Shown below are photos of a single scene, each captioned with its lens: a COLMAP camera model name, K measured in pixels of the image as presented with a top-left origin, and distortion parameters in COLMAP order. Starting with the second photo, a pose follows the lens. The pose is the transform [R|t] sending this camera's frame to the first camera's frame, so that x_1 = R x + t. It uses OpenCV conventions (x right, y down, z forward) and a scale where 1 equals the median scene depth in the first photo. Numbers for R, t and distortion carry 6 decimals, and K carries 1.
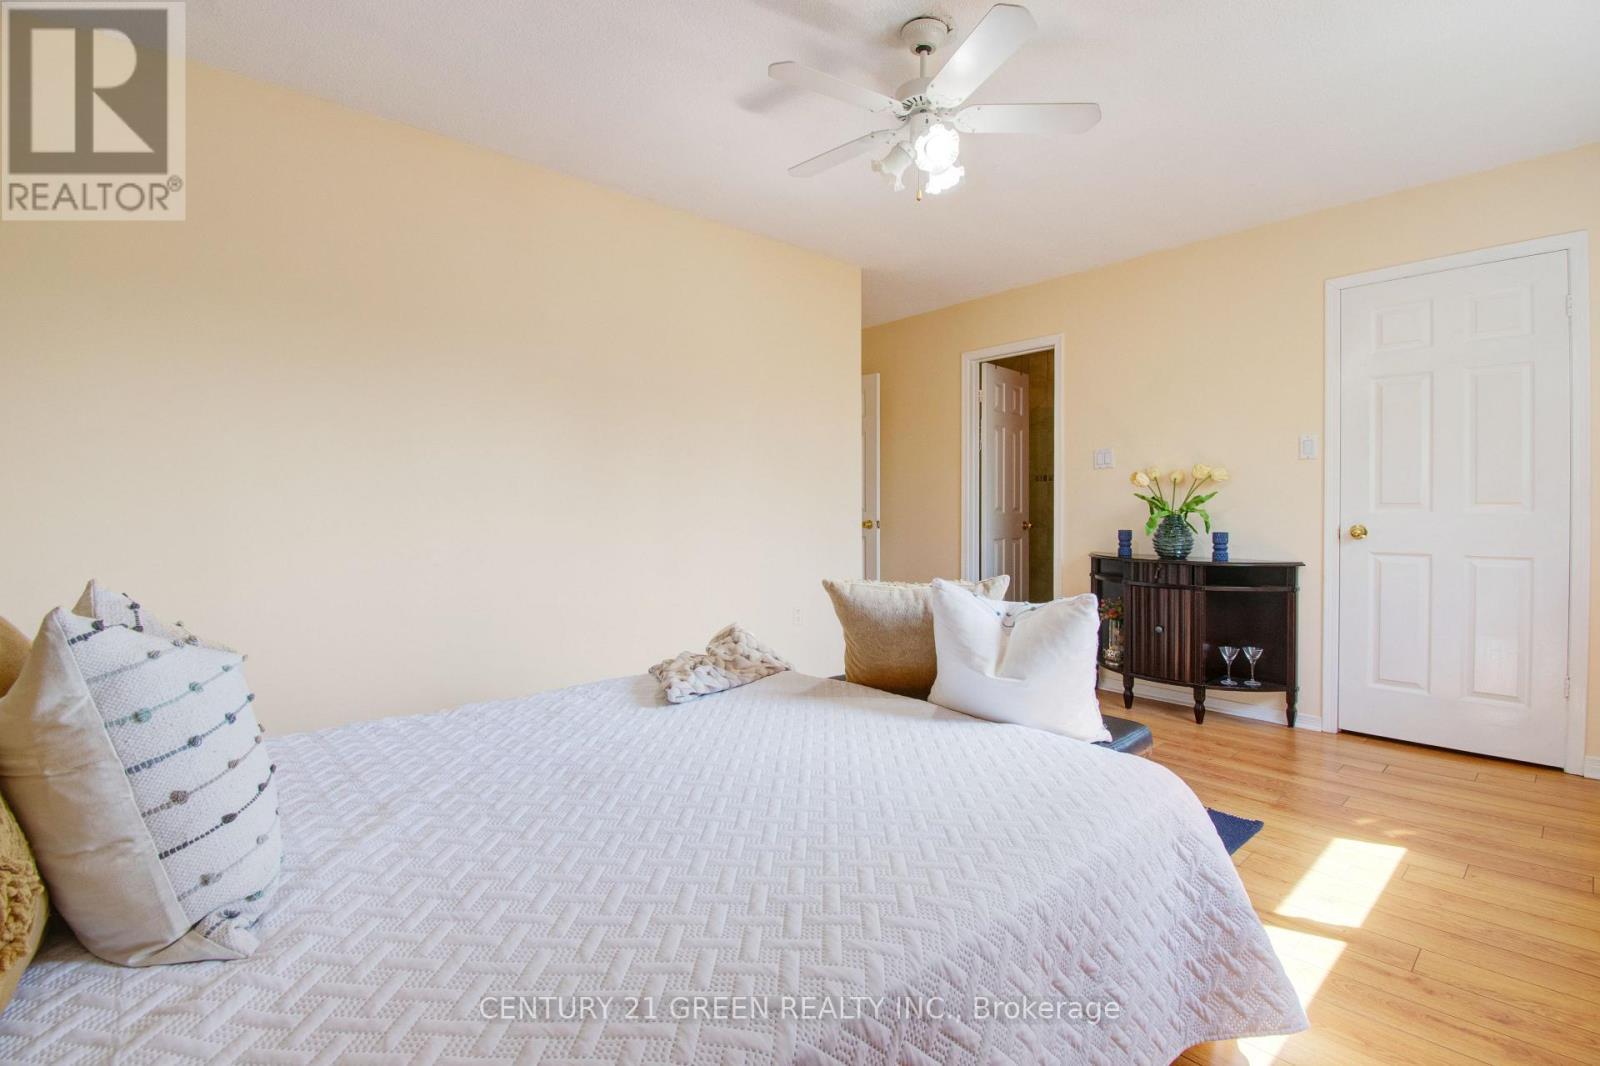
lens RADIAL K [[733.5, 0, 810.1], [0, 733.5, 539.7], [0, 0, 1]] dist [0.019109, -0.025627]
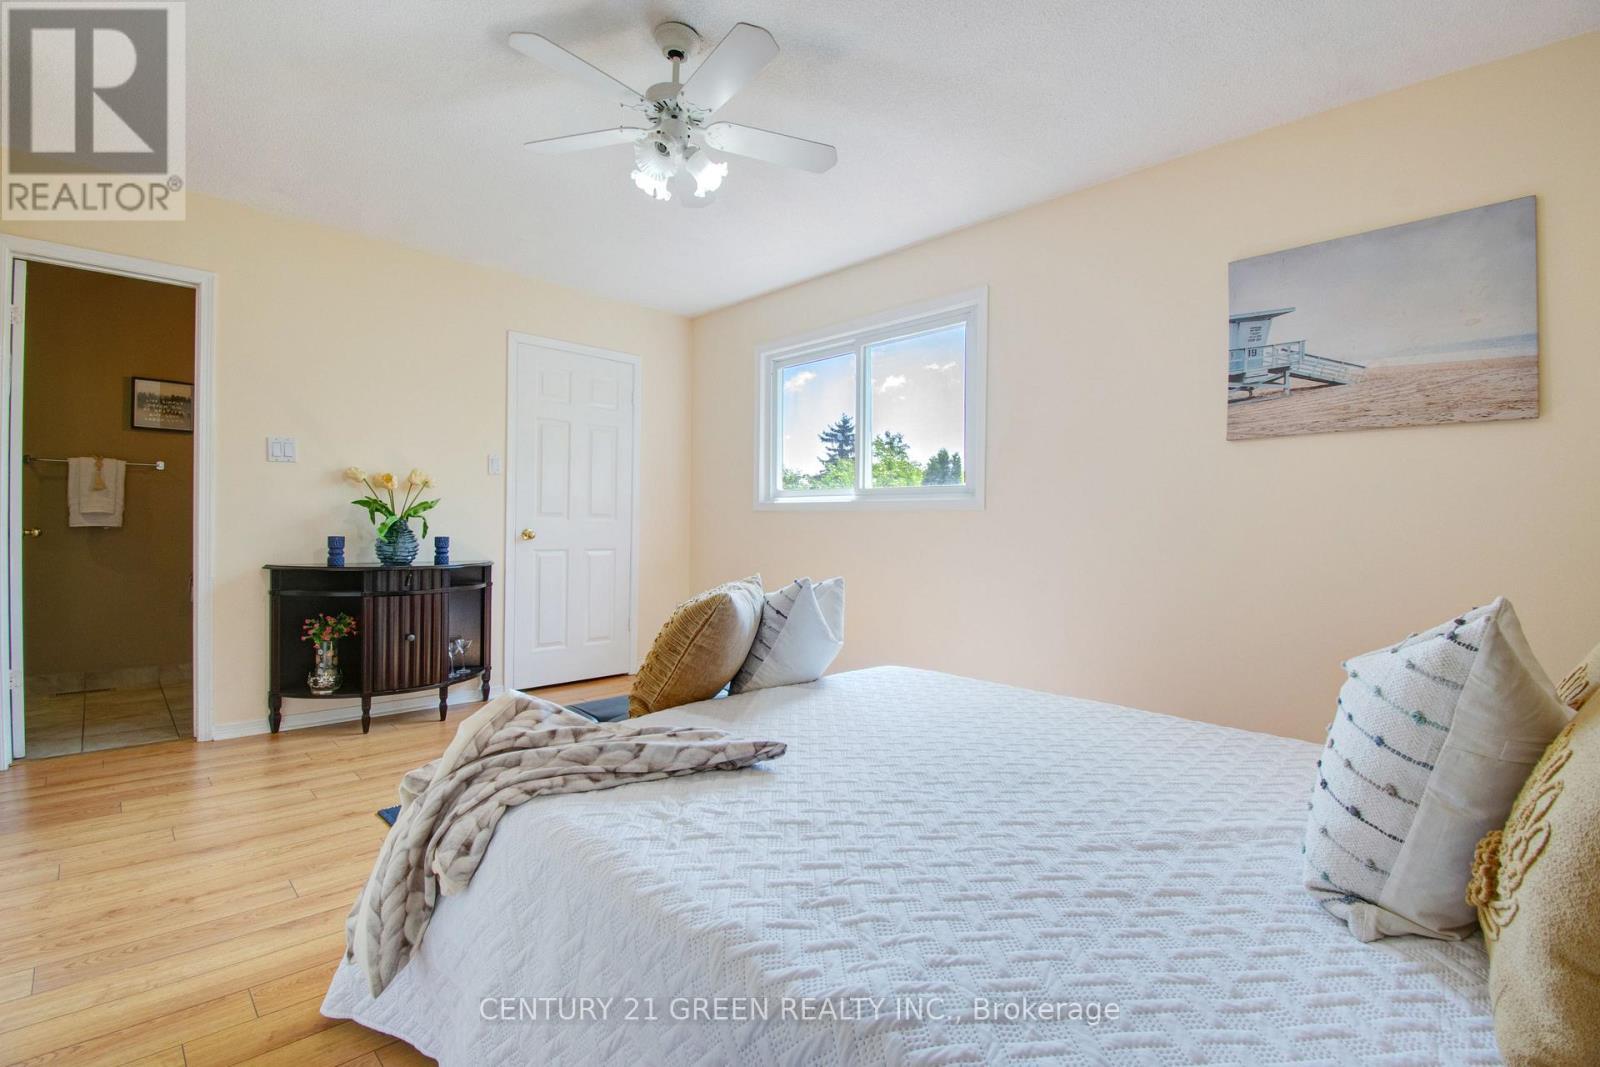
lens RADIAL K [[733.5, 0, 810.1], [0, 733.5, 540.2], [0, 0, 1]] dist [0.019109, -0.025627]
pose [[-0.037124, -0.022343, 0.999061, -0.508339], [0.015890, 0.999610, 0.022945, -0.020873], [-0.999184, 0.016727, -0.036754, 0.500802]]
